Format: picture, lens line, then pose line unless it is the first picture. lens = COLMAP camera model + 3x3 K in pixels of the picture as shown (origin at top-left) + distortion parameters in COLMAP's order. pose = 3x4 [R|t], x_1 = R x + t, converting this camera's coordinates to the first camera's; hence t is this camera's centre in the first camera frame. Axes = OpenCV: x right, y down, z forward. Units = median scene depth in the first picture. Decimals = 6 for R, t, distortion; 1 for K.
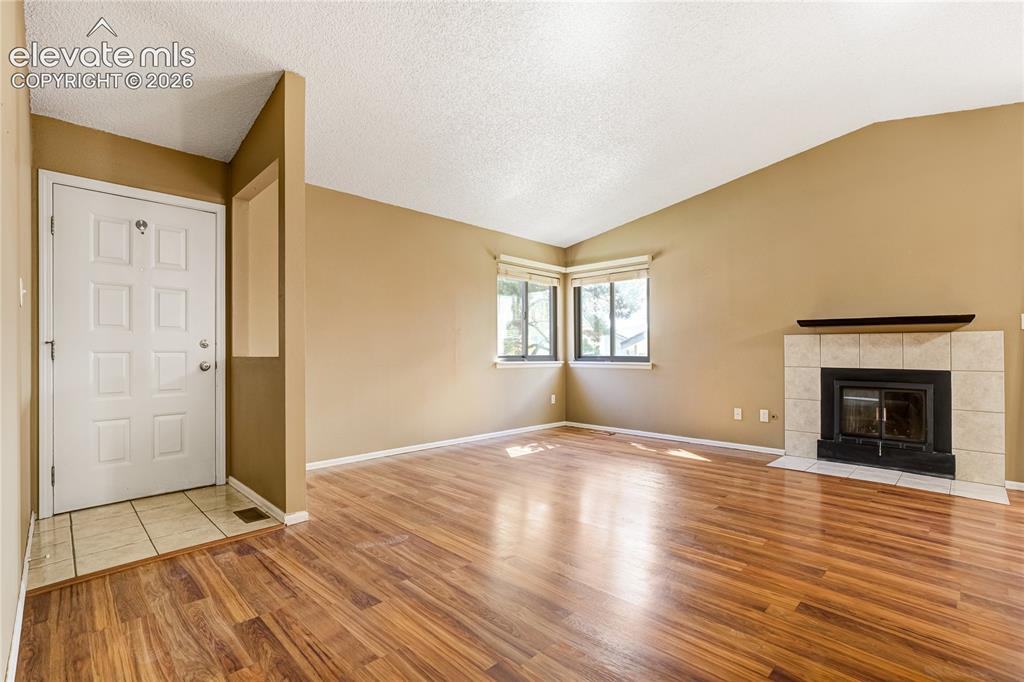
lens RADIAL K [[473.3, 0, 512.0], [0, 473.3, 341.0], [0, 0, 1]] dist [0.002436, 0.000477]
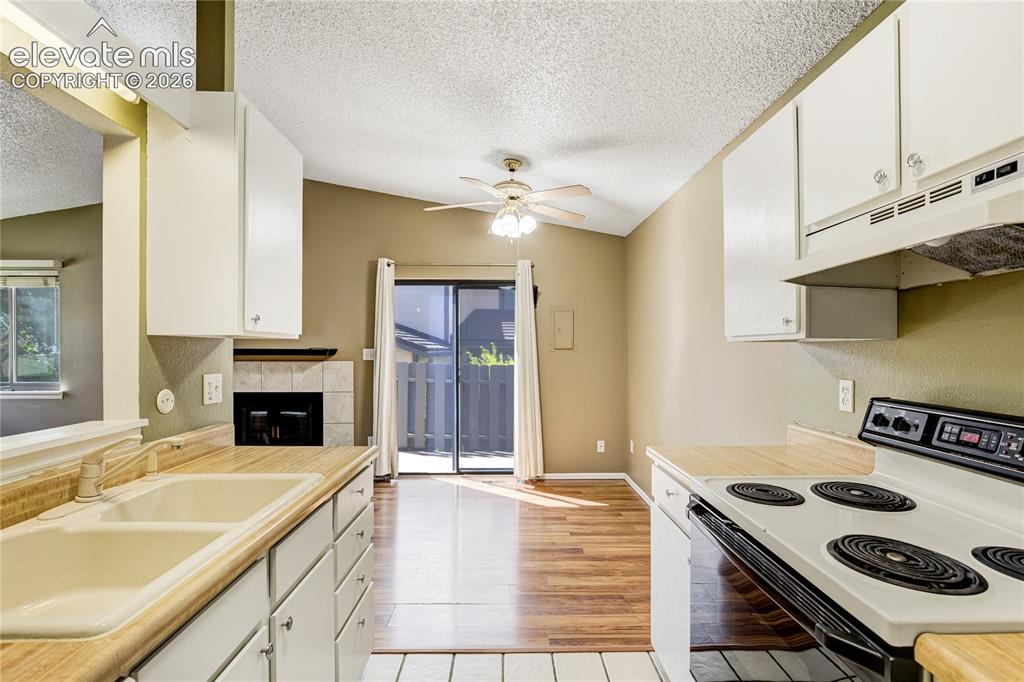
lens RADIAL K [[474.1, 0, 516.2], [0, 474.1, 345.0], [0, 0, 1]] dist [-0.013923, 0.010242]
pose [[0.693548, -0.000080, 0.720410, 0.369946], [-0.011232, 0.999877, 0.010924, -0.077001], [-0.720322, -0.015668, 0.693462, -0.209959]]
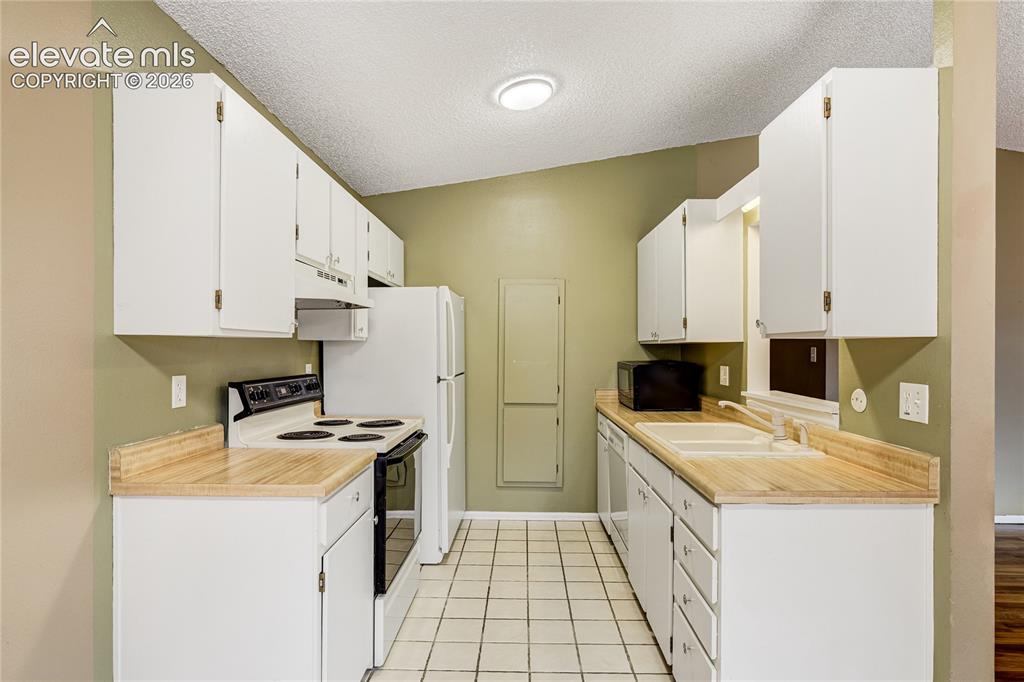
lens RADIAL K [[541.4, 0, 512.4], [0, 541.4, 347.2], [0, 0, 1]] dist [-0.012808, 0.000119]
pose [[-0.723207, -0.003364, -0.690623, 1.002613], [0.011314, 0.999796, -0.016717, -0.064766], [0.690538, -0.019904, -0.723022, 0.409538]]
